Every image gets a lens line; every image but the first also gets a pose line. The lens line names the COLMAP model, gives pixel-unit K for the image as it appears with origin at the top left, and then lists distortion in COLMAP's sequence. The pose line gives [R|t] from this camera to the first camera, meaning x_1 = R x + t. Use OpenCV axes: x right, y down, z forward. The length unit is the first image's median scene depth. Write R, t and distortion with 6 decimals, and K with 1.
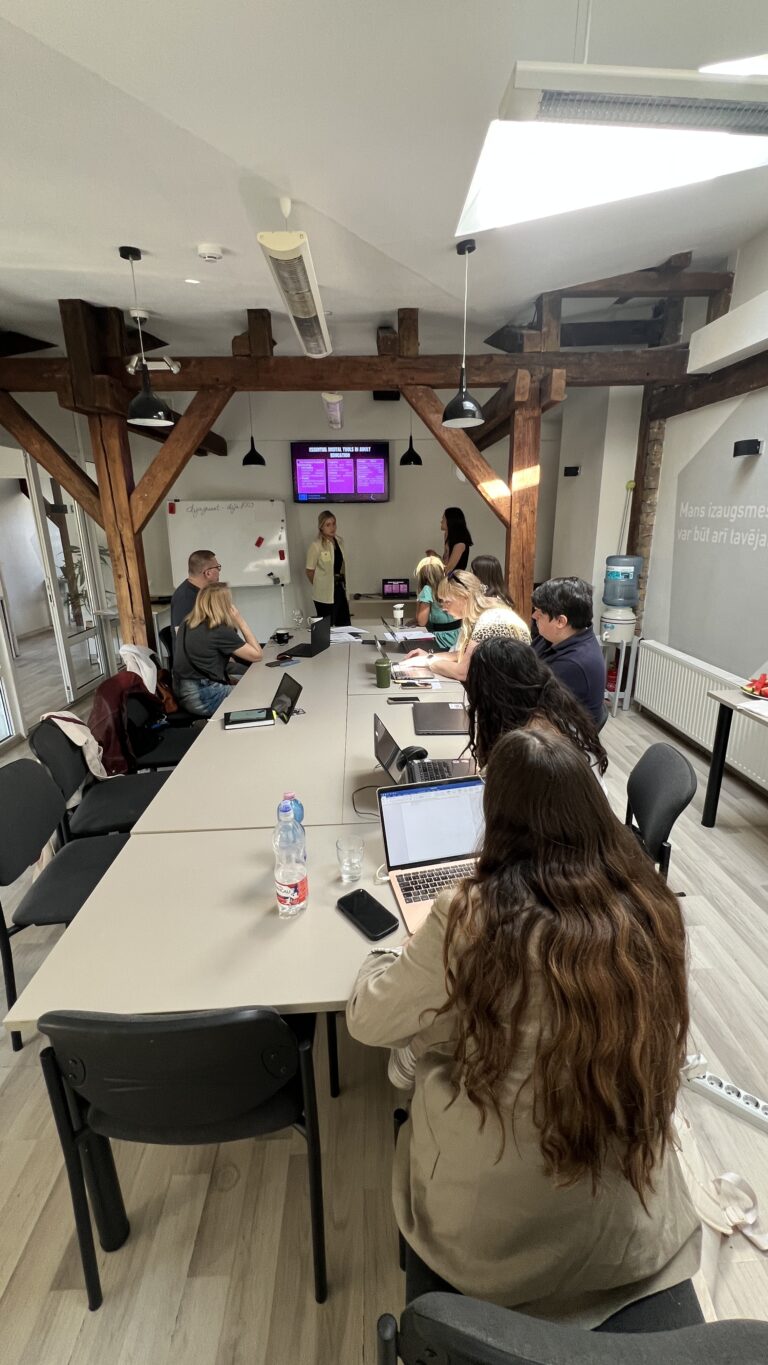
lens RADIAL K [[553.6, 0, 391.9], [0, 553.6, 678.6], [0, 0, 1]] dist [0.000135, 0.000102]
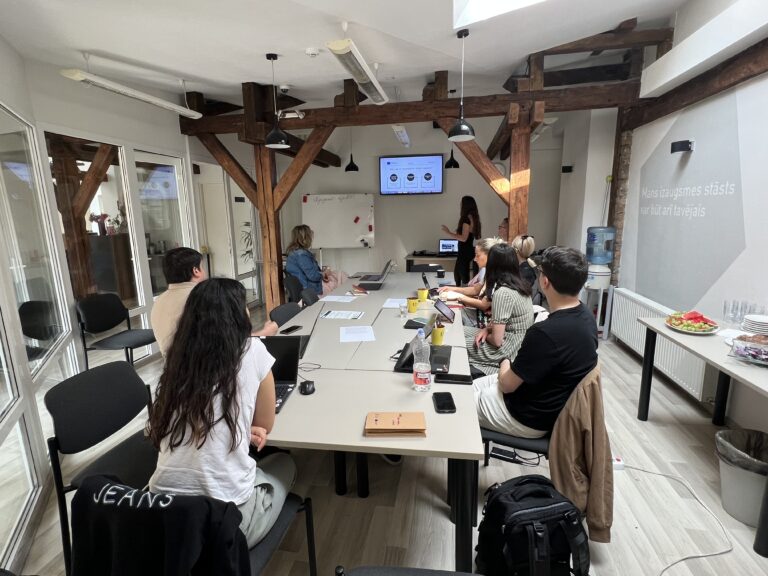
lens RADIAL K [[396.4, 0, 384.0], [0, 396.4, 289.0], [0, 0, 1]] dist [0.002104, 0.000904]
pose [[0.975822, 0.035247, -0.215708, 0.133559], [-0.053864, 0.995254, -0.081042, 0.053153], [0.211828, 0.090701, 0.973089, -0.083465]]
